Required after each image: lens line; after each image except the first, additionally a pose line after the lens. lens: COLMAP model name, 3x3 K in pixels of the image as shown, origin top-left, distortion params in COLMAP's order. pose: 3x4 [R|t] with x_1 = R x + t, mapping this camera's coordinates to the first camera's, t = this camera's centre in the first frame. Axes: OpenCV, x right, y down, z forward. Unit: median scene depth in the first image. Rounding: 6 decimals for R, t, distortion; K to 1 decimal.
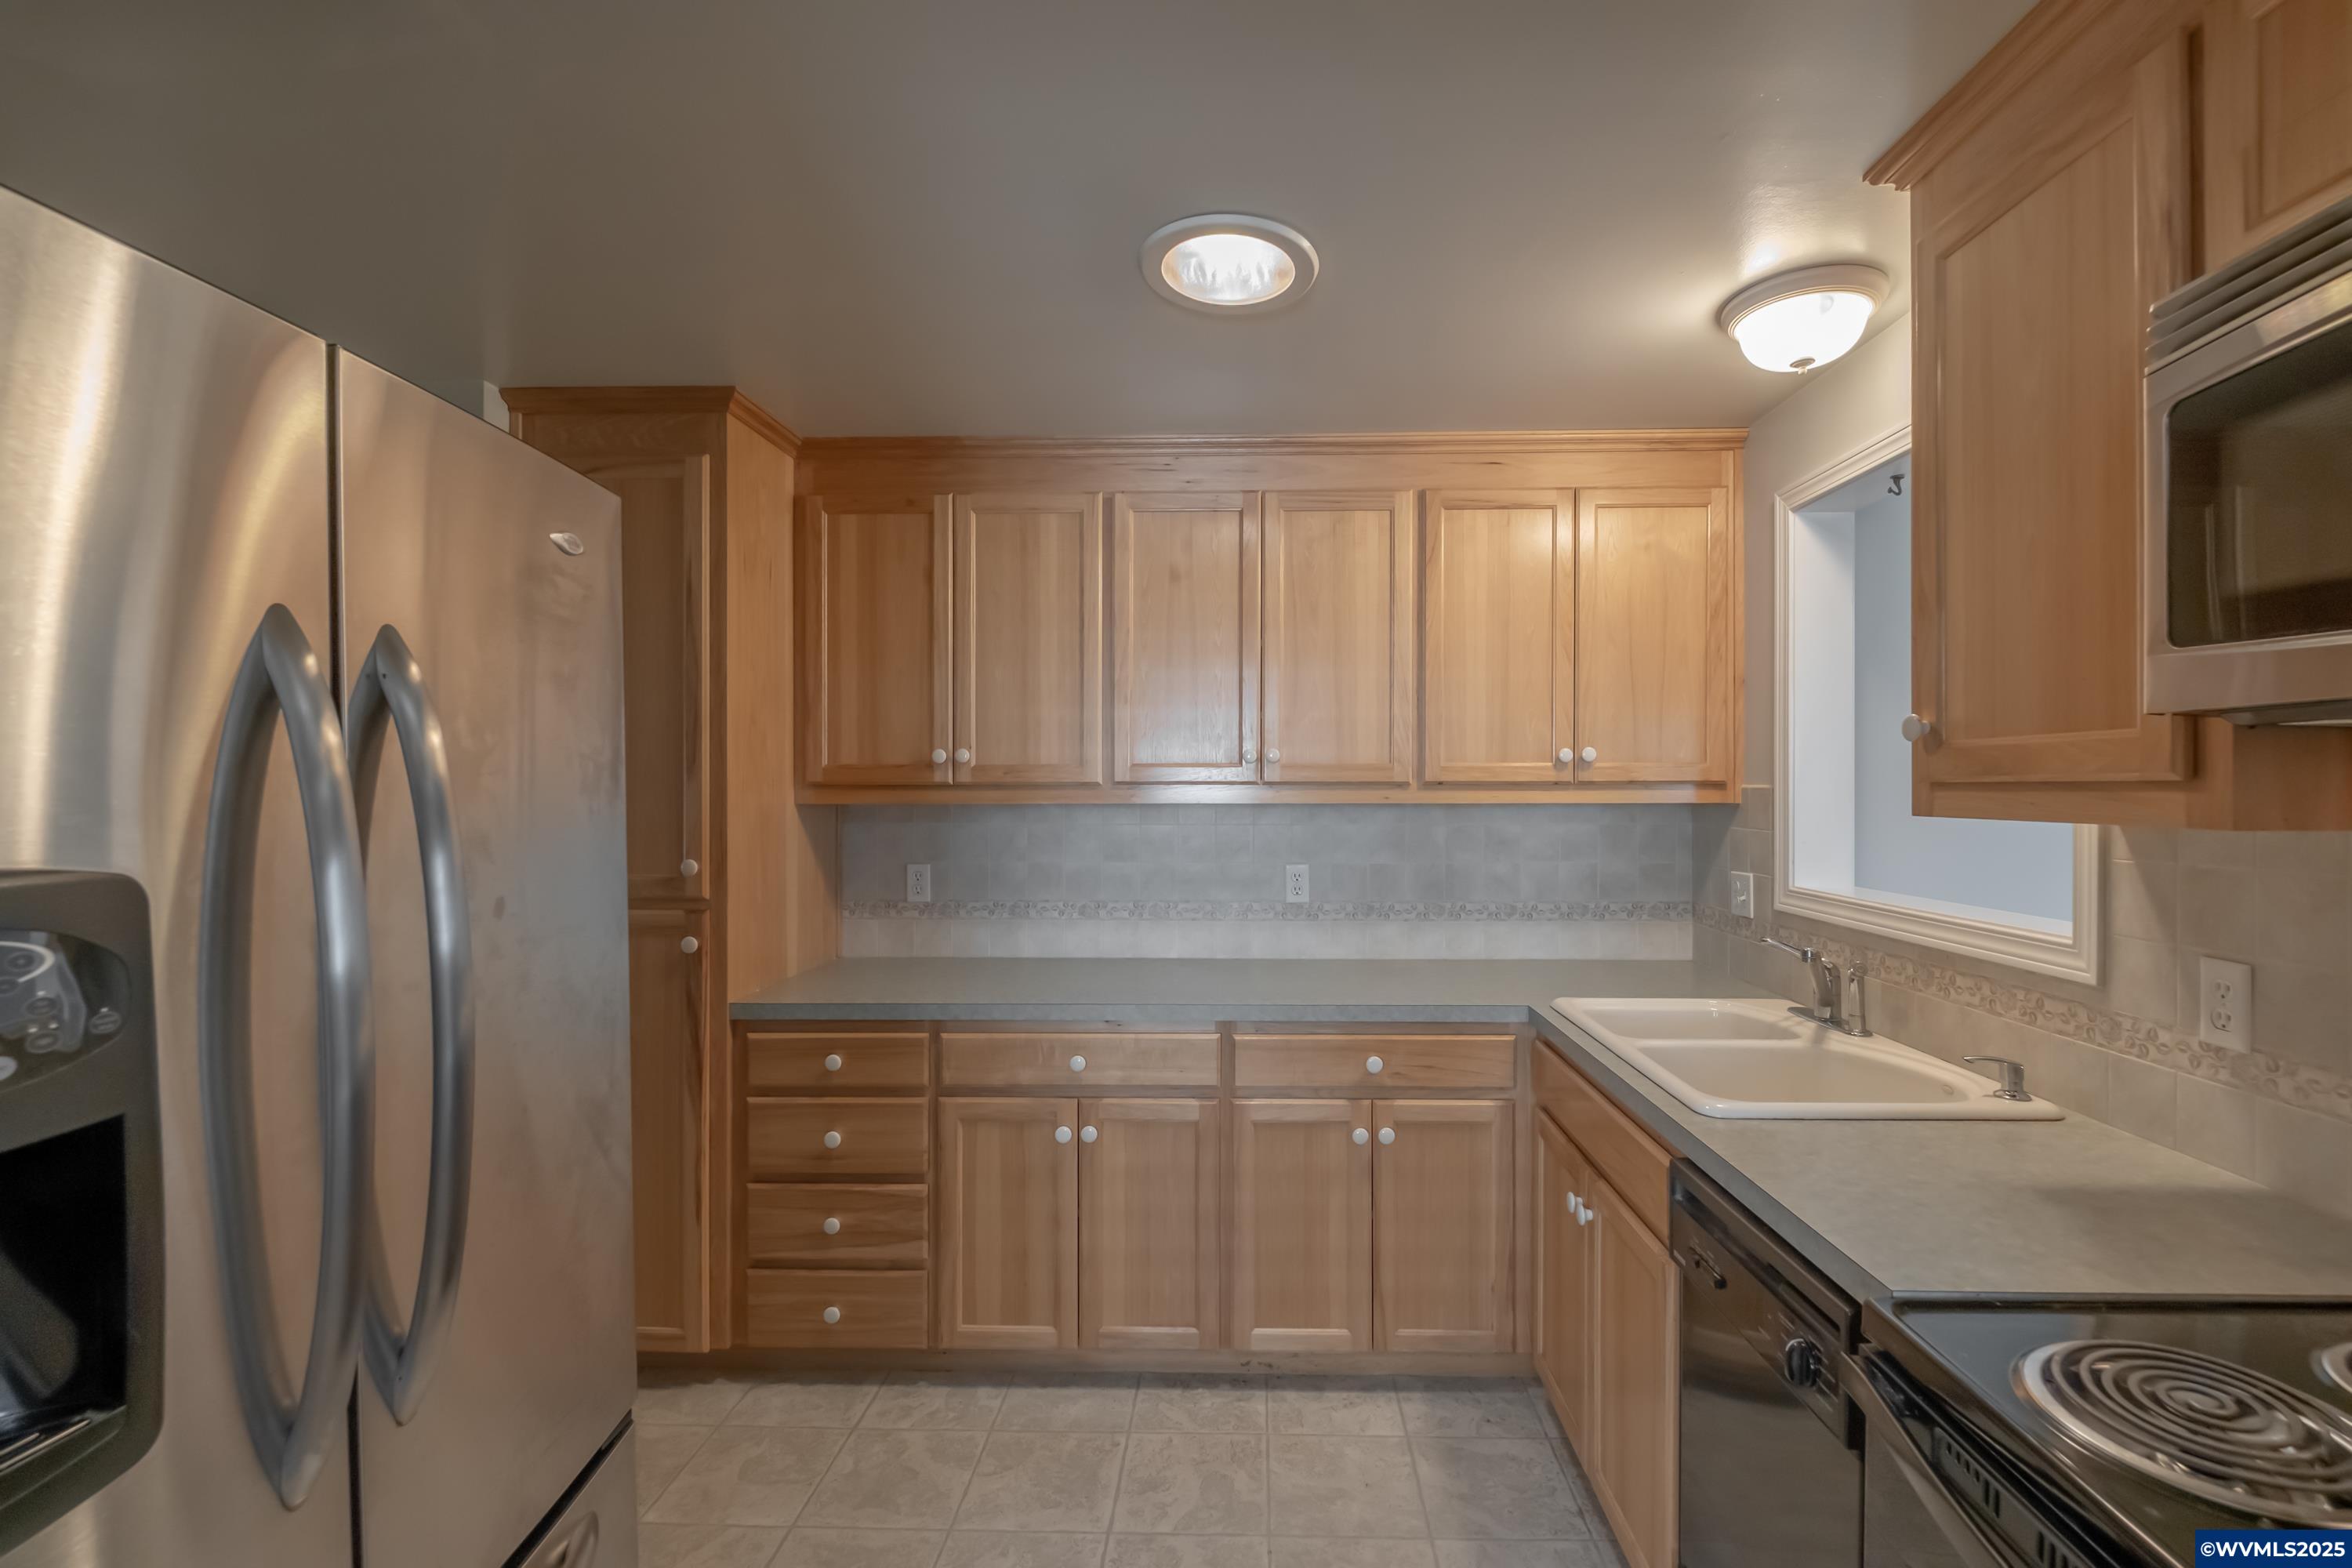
lens RADIAL K [[1036.3, 0, 1225.0], [0, 1036.3, 792.3], [0, 0, 1]] dist [0.000653, -0.002629]
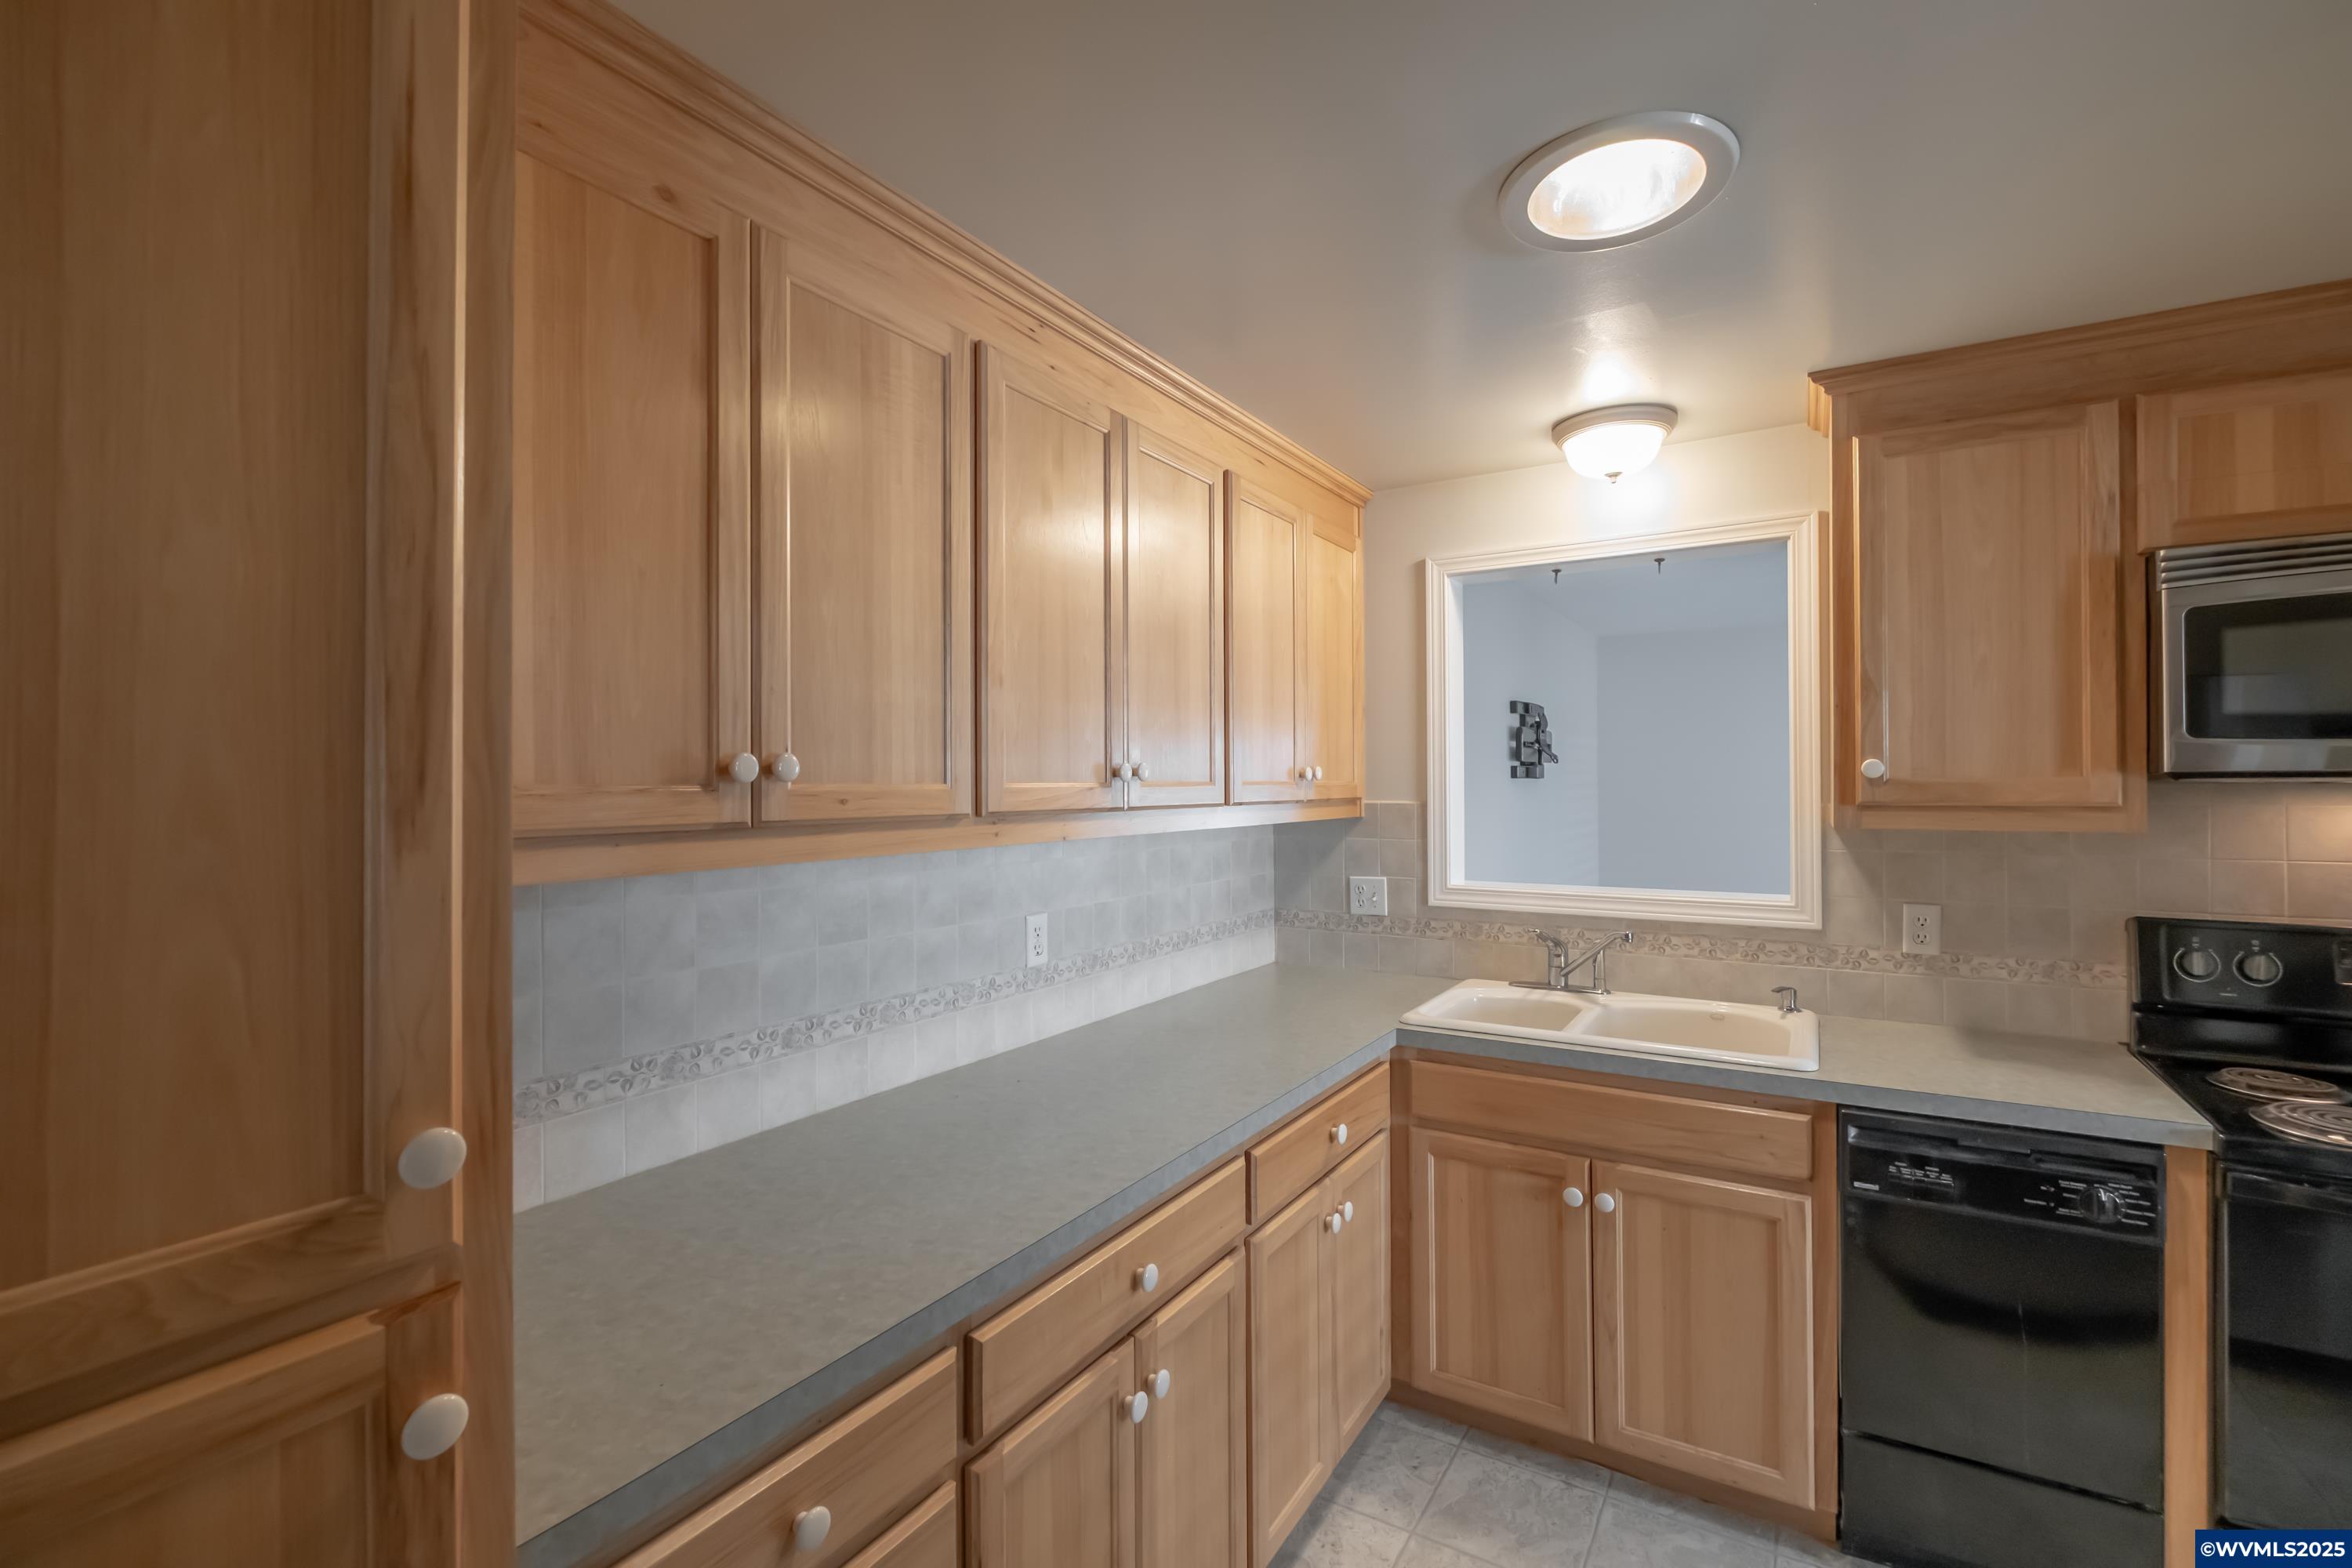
lens RADIAL K [[1036.3, 0, 1144.4], [0, 1036.3, 779.4], [0, 0, 1]] dist [0.000653, -0.002629]
pose [[0.498132, 0.001349, 0.867100, -0.659756], [0.008861, 0.999939, -0.006646, -0.027352], [-0.867056, 0.010994, 0.498089, 0.681128]]
